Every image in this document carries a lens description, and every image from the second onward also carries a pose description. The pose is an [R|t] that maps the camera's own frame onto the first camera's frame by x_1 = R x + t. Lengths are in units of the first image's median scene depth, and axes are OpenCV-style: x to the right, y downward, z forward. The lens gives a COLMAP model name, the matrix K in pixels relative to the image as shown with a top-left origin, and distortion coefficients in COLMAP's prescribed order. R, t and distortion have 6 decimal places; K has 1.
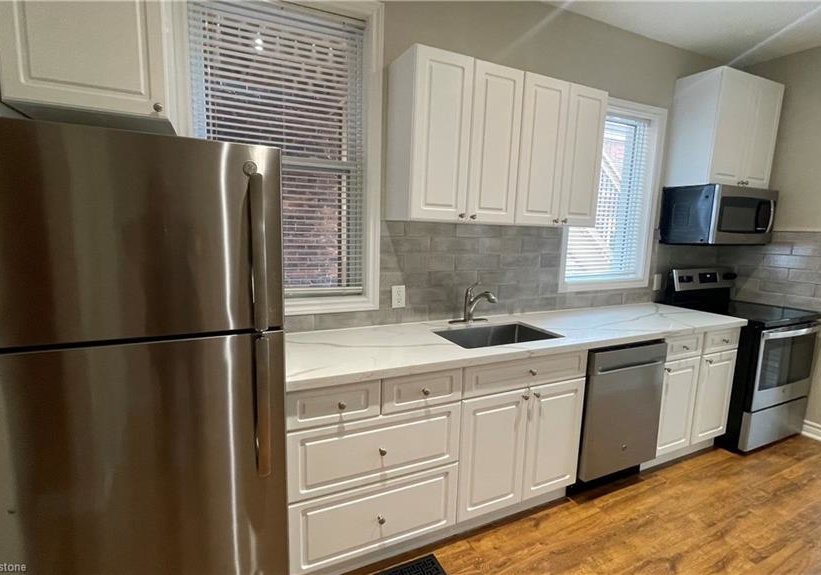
lens RADIAL K [[411.5, 0, 408.7], [0, 411.5, 287.1], [0, 0, 1]] dist [-0.004123, 0.003026]
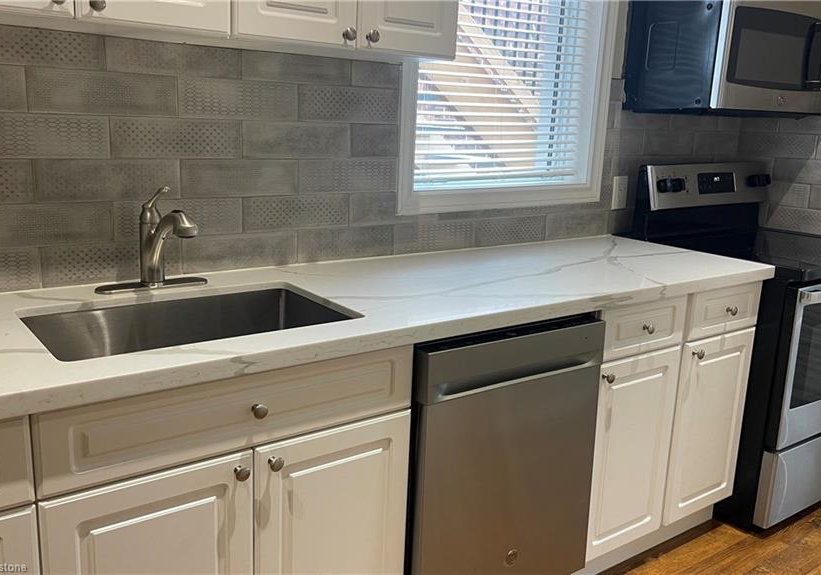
lens RADIAL K [[787.4, 0, 411.0], [0, 787.4, 282.5], [0, 0, 1]] dist [0.036663, 0.000000]
pose [[0.978484, -0.027212, 0.204519, 0.219370], [0.010201, 0.996433, 0.083774, 0.016328], [-0.206069, -0.079885, 0.975271, 0.177375]]
